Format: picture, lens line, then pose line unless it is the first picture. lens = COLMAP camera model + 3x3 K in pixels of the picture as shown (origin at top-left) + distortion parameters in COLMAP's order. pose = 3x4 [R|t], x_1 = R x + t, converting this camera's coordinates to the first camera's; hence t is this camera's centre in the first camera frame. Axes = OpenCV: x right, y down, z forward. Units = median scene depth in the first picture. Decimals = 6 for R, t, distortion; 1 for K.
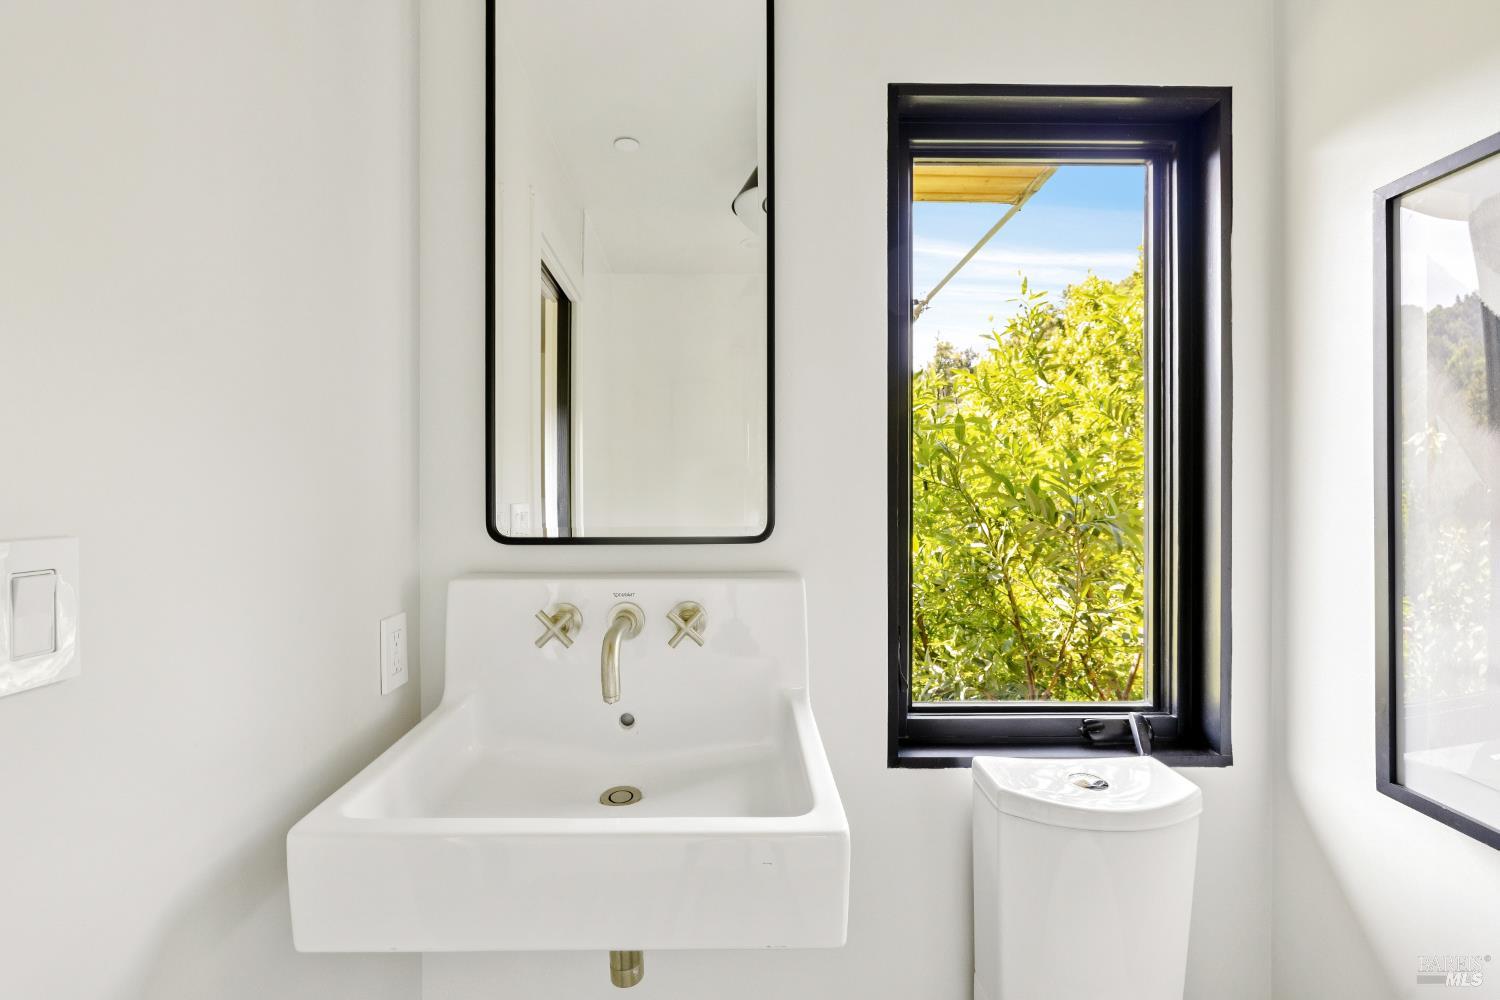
lens RADIAL K [[664.0, 0, 748.0], [0, 664.0, 490.5], [0, 0, 1]] dist [-0.002606, -0.000266]
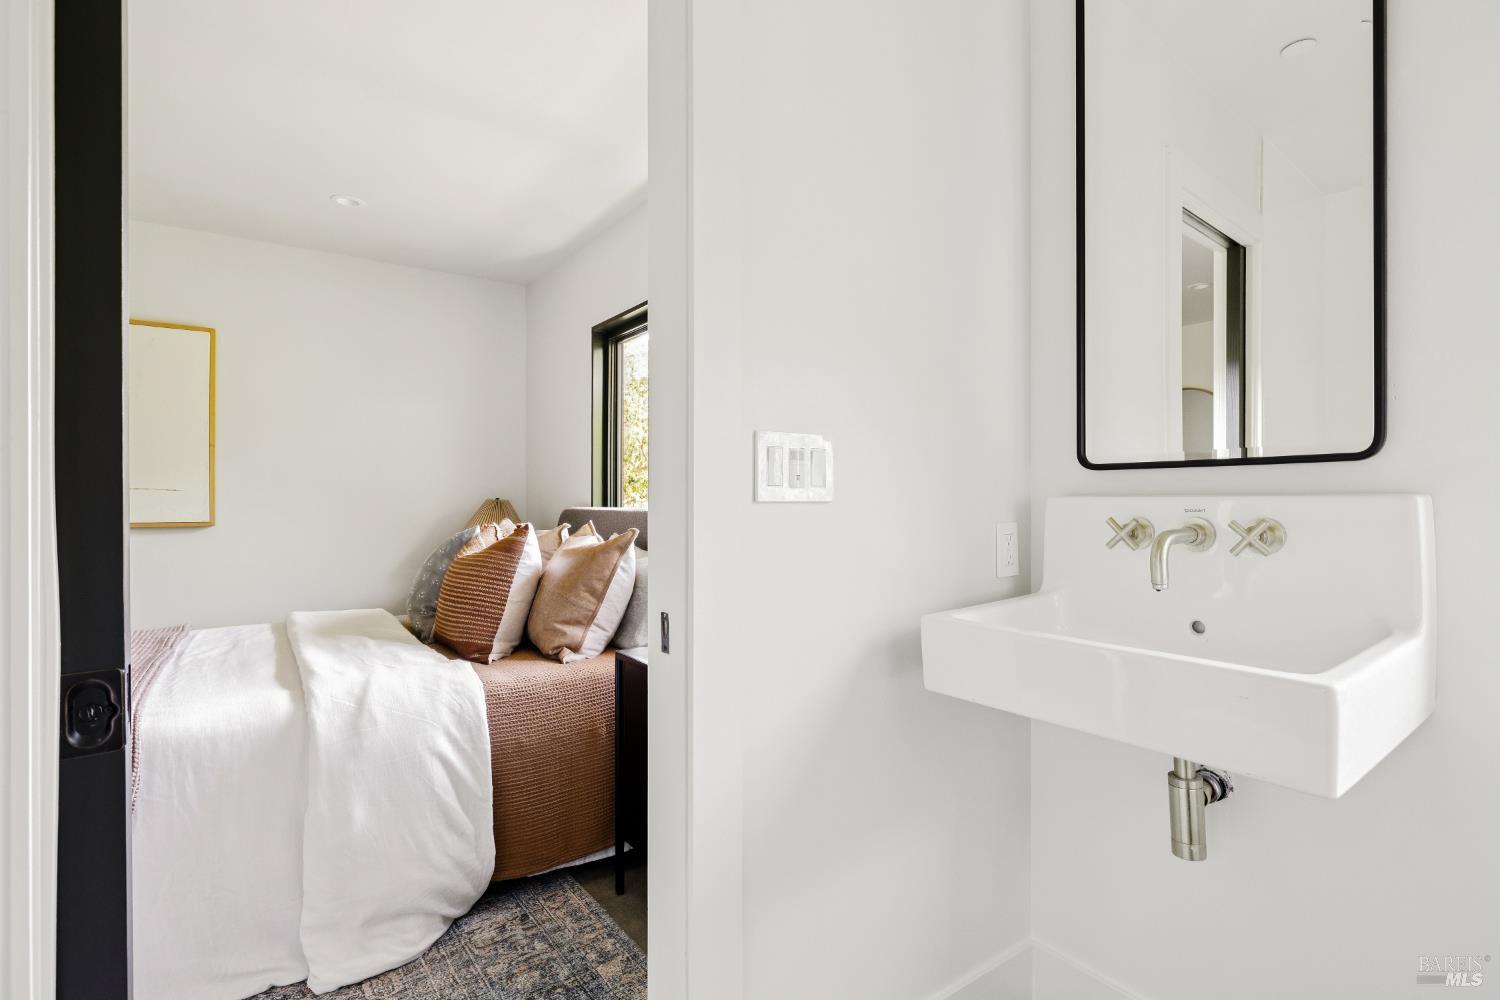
lens RADIAL K [[702.7, 0, 750.0], [0, 702.7, 500.0], [0, 0, 1]] dist [-0.000507, -0.000175]
pose [[0.577255, 0.004194, -0.816553, 0.328524], [0.001216, 0.999981, 0.005995, 0.132263], [0.816563, -0.004454, 0.577239, -0.251355]]
